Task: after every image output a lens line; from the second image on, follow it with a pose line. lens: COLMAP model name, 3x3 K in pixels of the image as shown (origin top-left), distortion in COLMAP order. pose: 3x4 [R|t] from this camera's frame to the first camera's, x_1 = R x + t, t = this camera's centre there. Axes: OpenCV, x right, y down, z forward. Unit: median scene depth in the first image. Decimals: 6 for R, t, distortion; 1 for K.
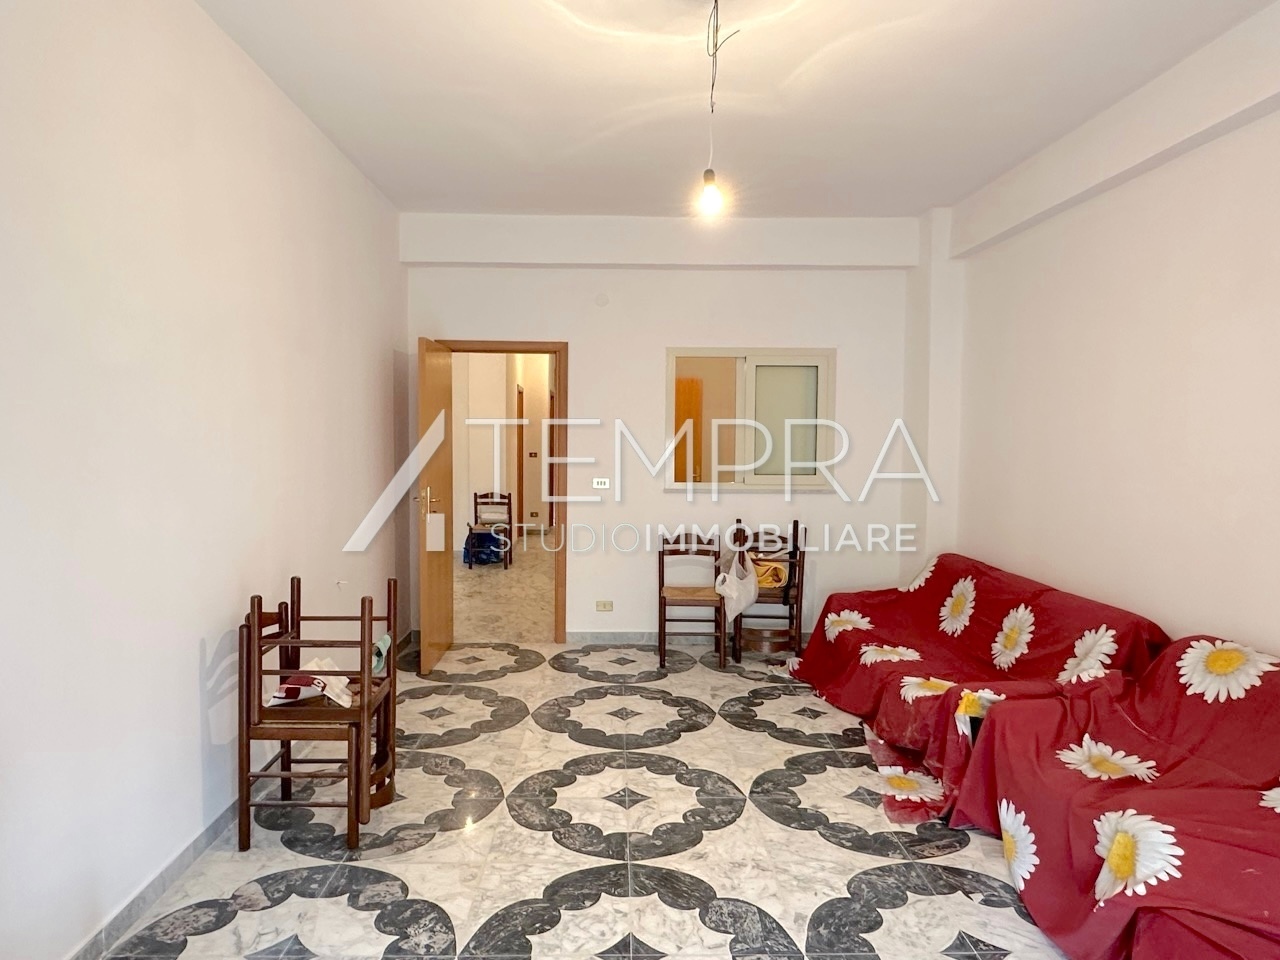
lens RADIAL K [[838.6, 0, 638.8], [0, 838.6, 479.8], [0, 0, 1]] dist [-0.009267, -0.002313]
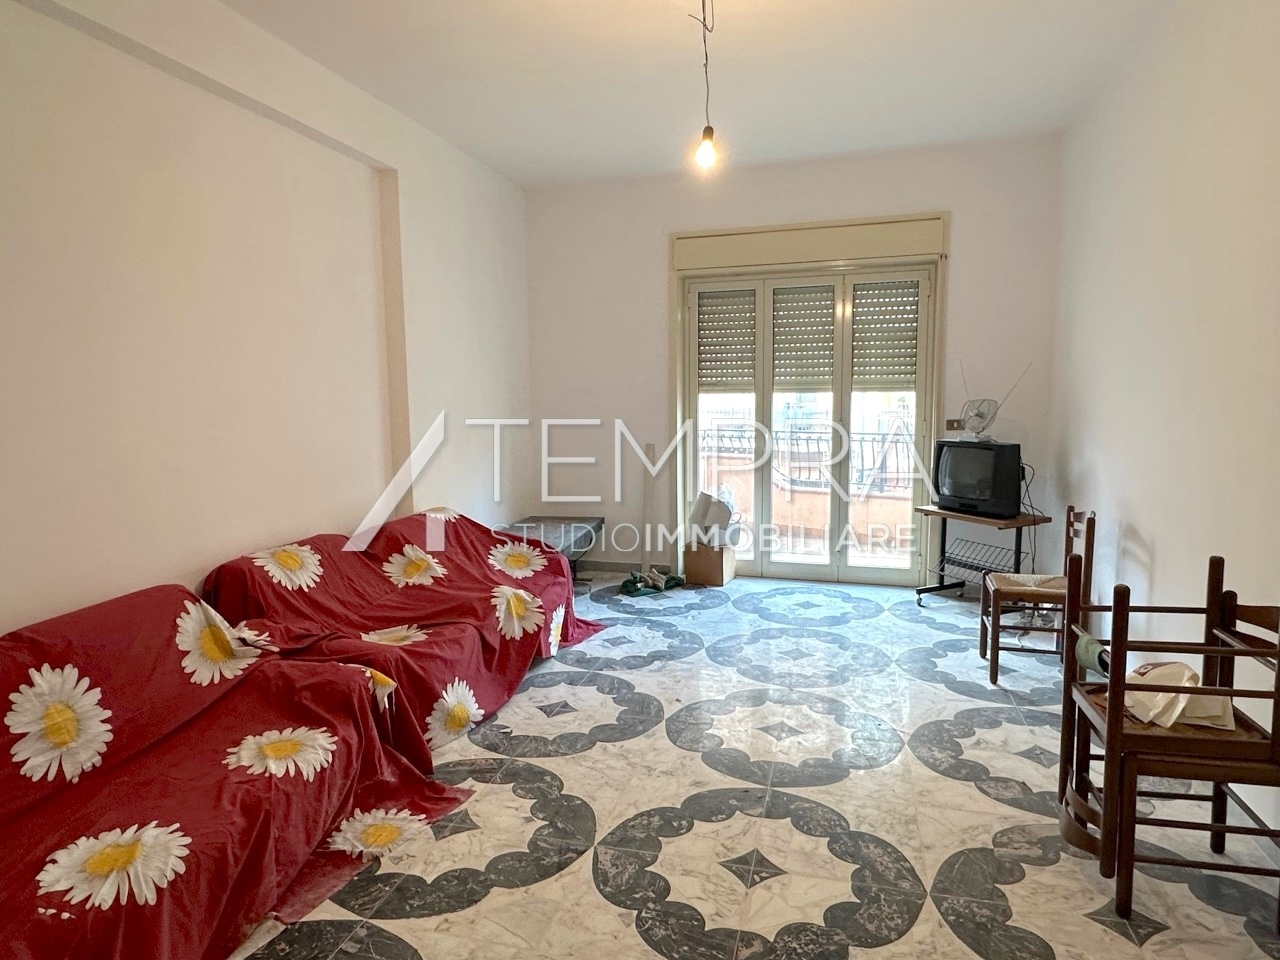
lens RADIAL K [[838.6, 0, 637.2], [0, 838.6, 476.7], [0, 0, 1]] dist [-0.009267, -0.002313]
pose [[-0.961989, -0.020749, 0.272300, -0.113841], [0.022990, 0.987417, 0.156458, -0.075180], [-0.272120, 0.156771, -0.949407, 1.736692]]
